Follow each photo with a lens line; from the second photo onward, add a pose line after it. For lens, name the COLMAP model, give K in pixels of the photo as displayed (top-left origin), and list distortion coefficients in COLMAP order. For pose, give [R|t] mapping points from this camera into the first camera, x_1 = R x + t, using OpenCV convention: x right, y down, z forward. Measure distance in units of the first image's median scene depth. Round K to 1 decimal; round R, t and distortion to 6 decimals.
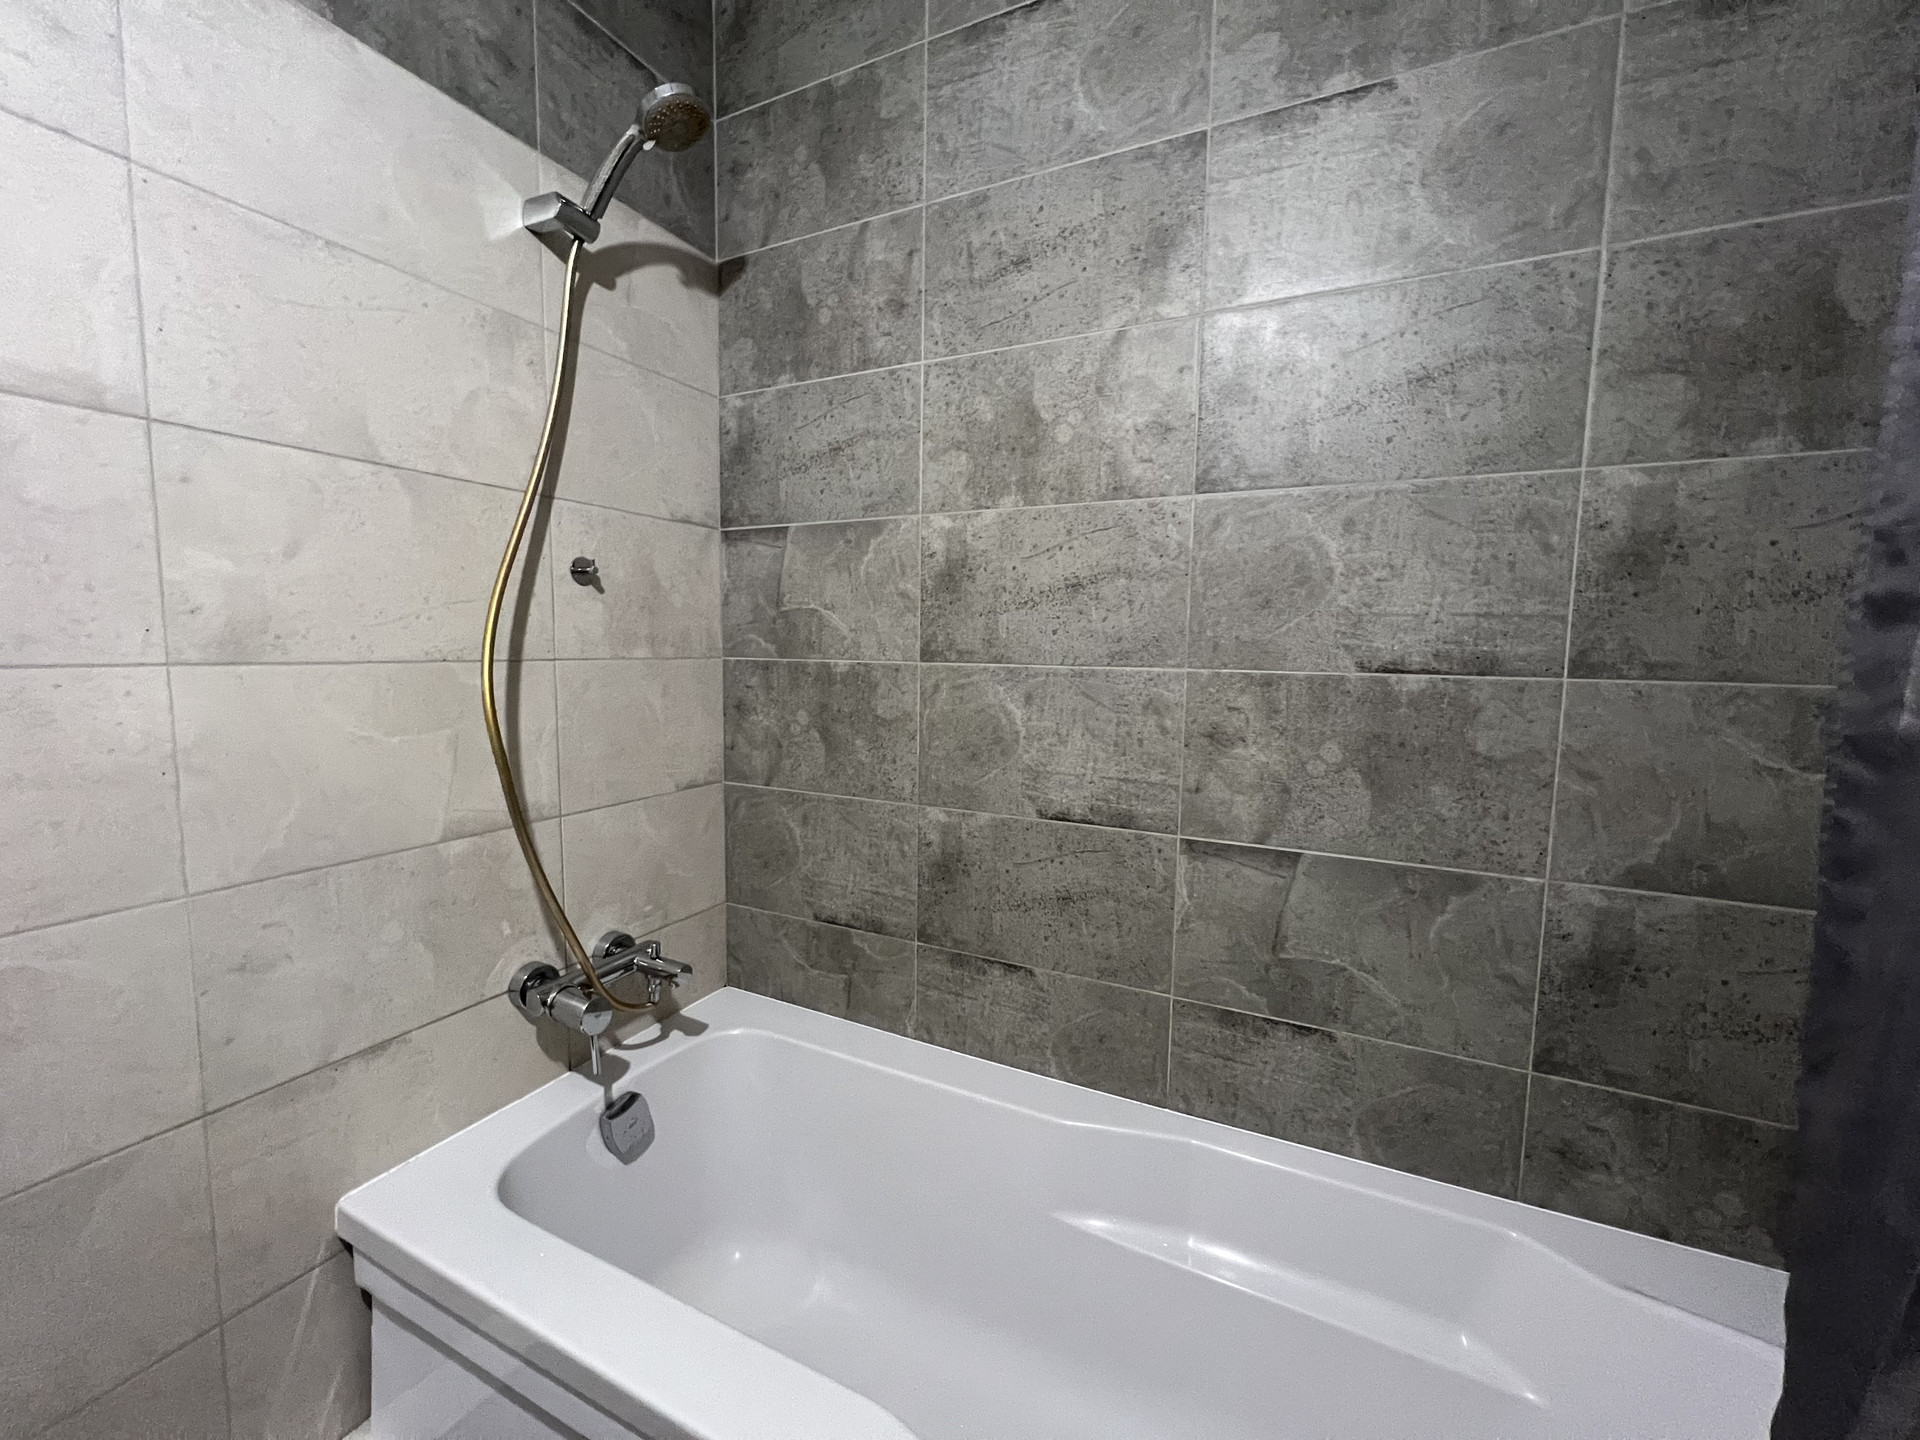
lens RADIAL K [[770.6, 0, 956.4], [0, 770.6, 716.3], [0, 0, 1]] dist [-0.004836, 0.001982]
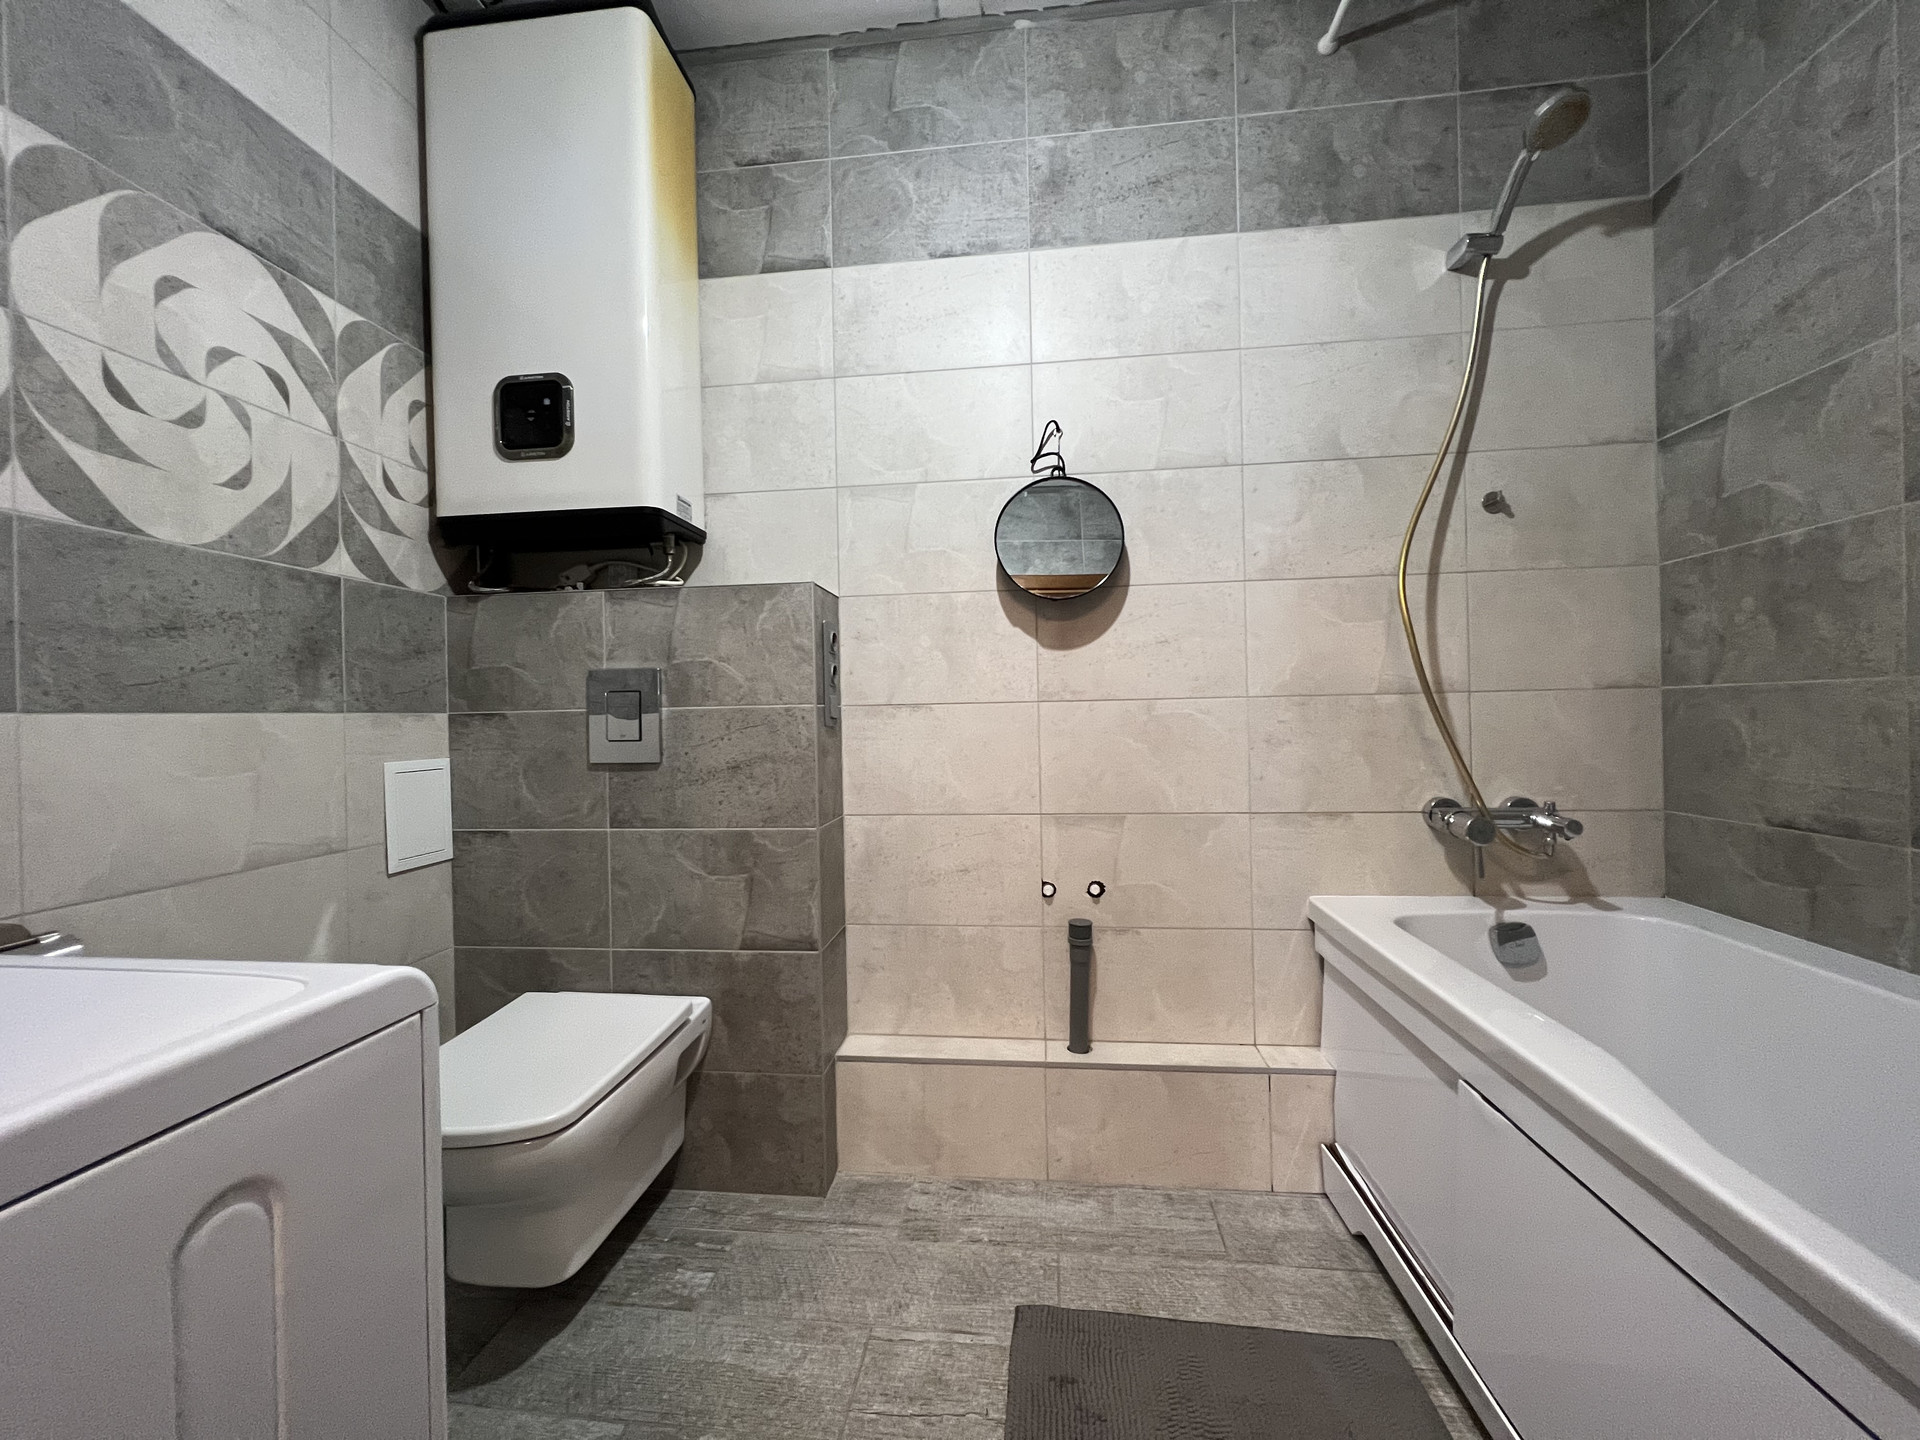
lens RADIAL K [[767.6, 0, 956.3], [0, 767.6, 716.3], [0, 0, 1]] dist [-0.002135, 0.000581]
pose [[0.337850, -0.019643, -0.940995, 0.444597], [-0.060618, 0.997252, -0.042581, 0.299661], [0.939246, 0.071428, 0.335731, -0.270399]]
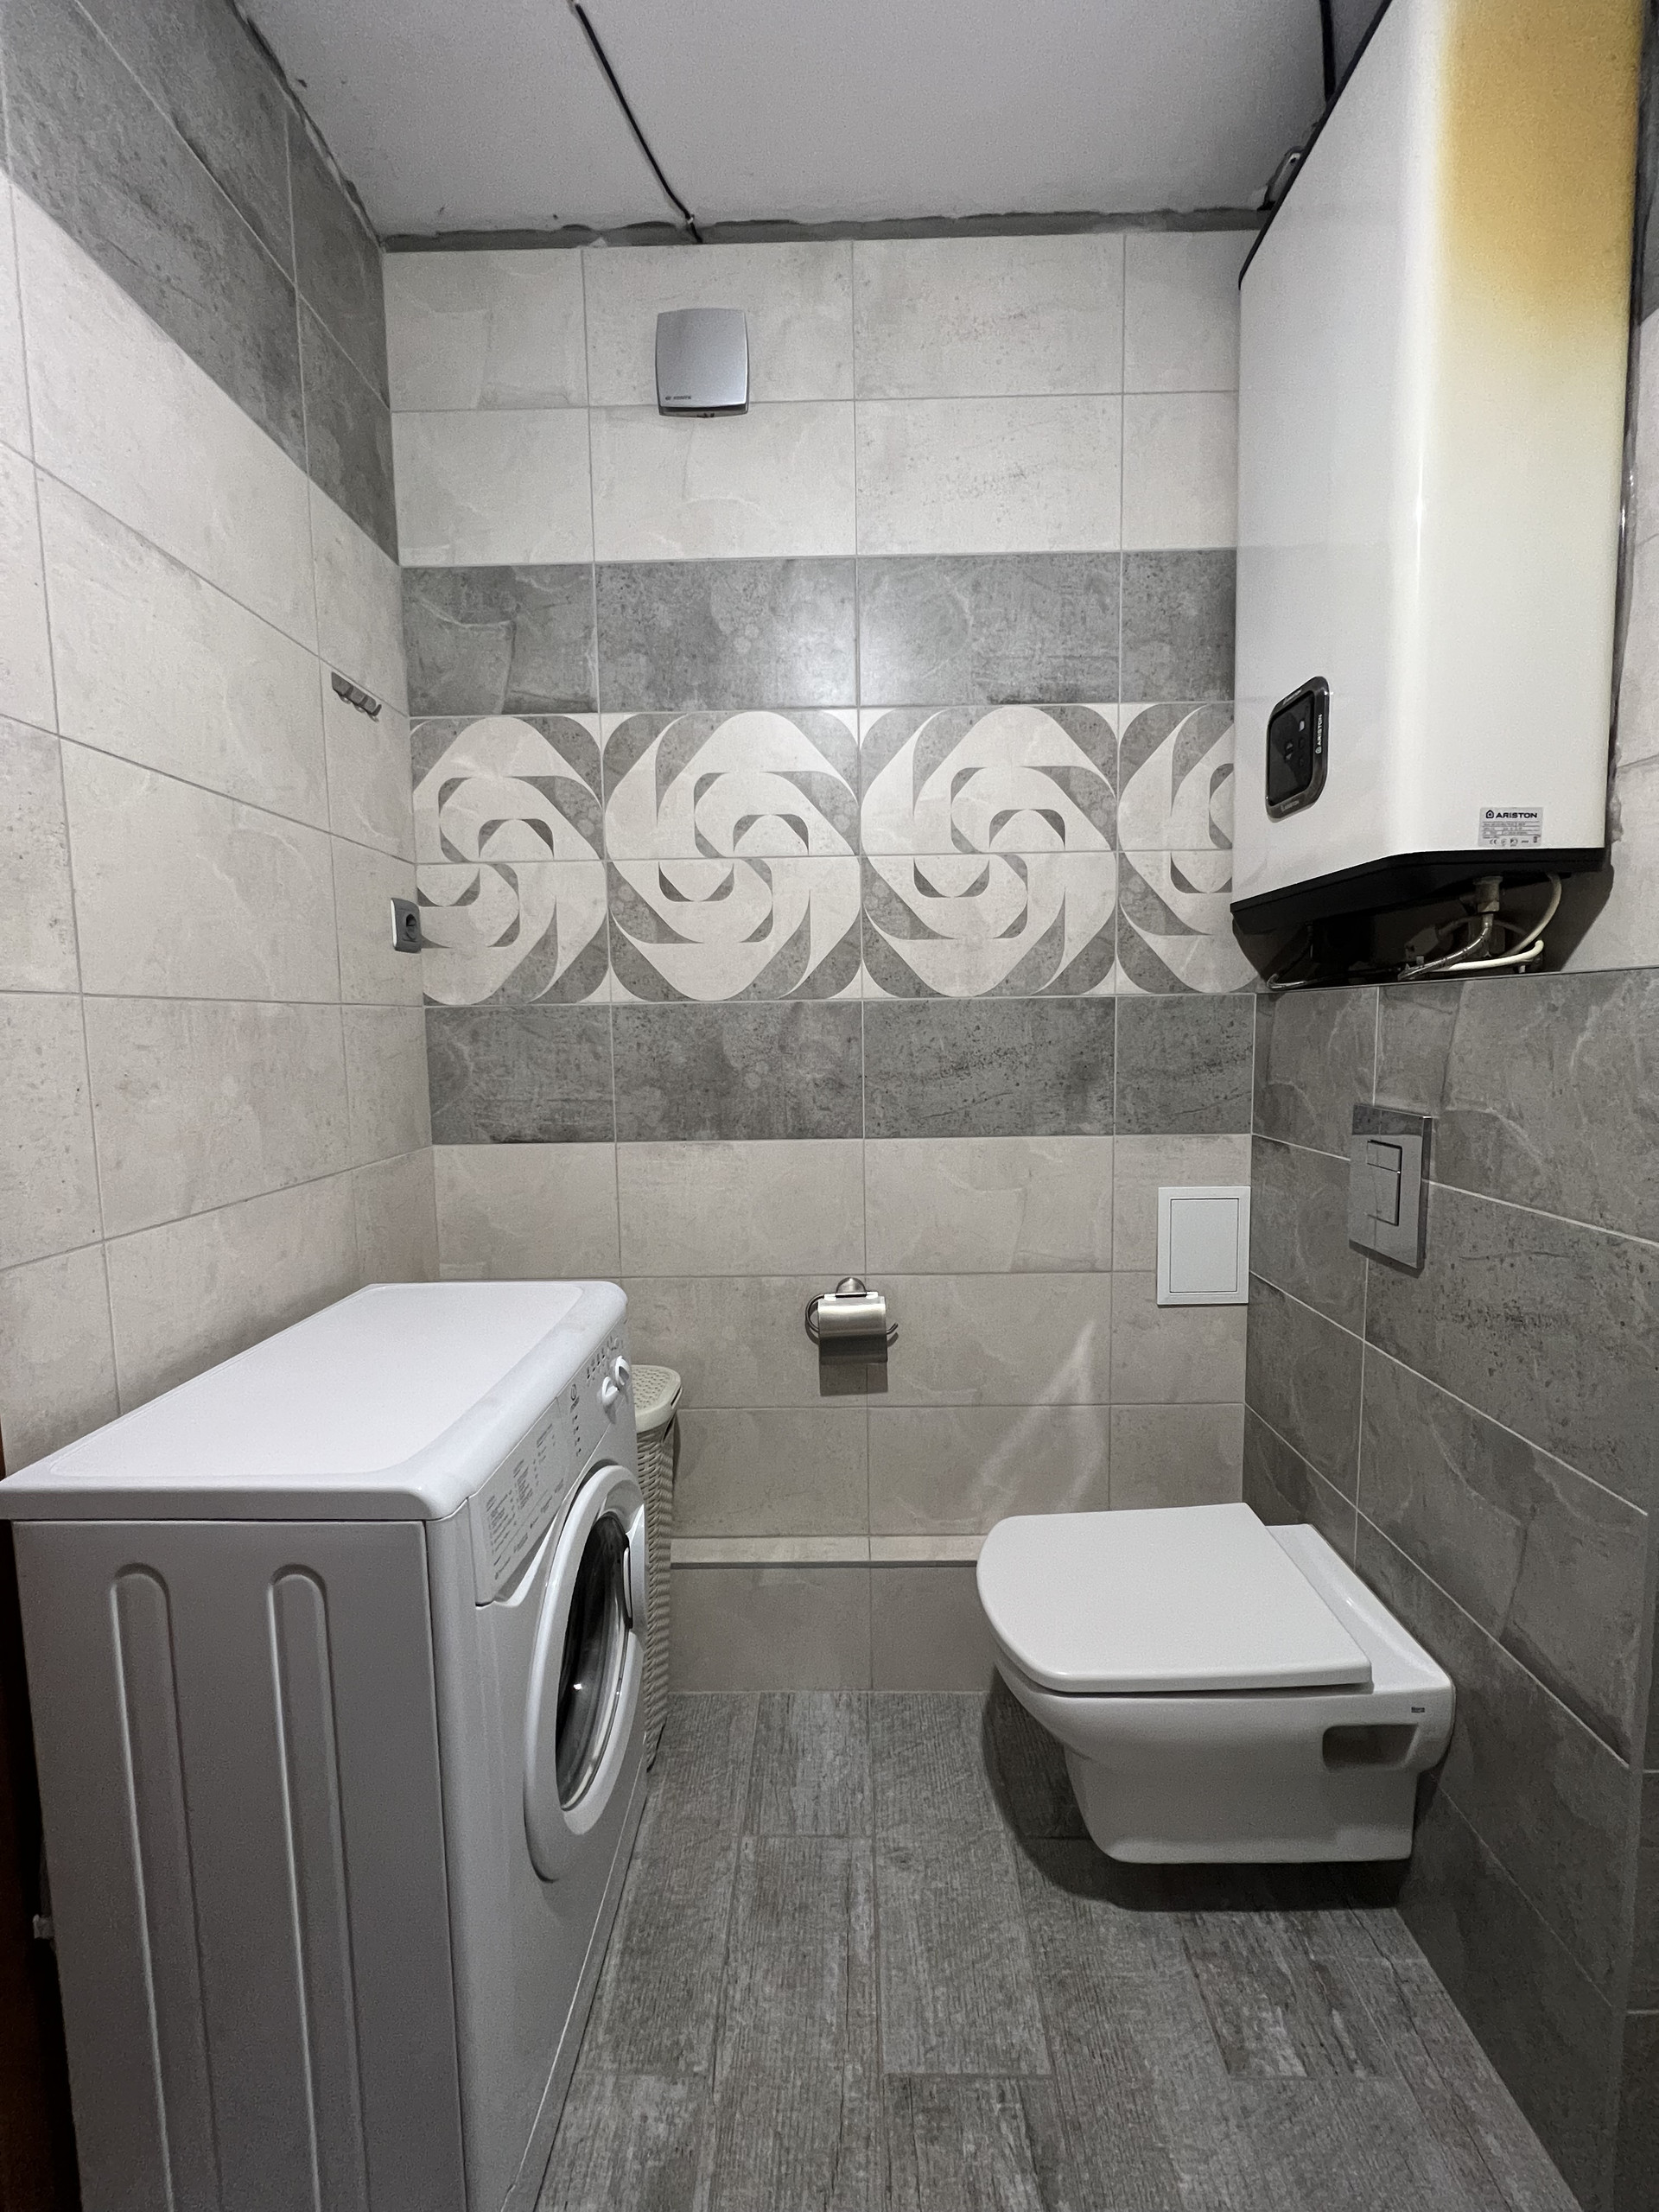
lens RADIAL K [[887.8, 0, 833.0], [0, 887.8, 1101.8], [0, 0, 1]] dist [-0.004836, 0.001982]
pose [[-0.903779, 0.038218, -0.426289, -0.038322], [-0.036874, 0.985349, 0.166516, 0.036899], [0.426407, 0.166213, -0.889129, 0.259786]]
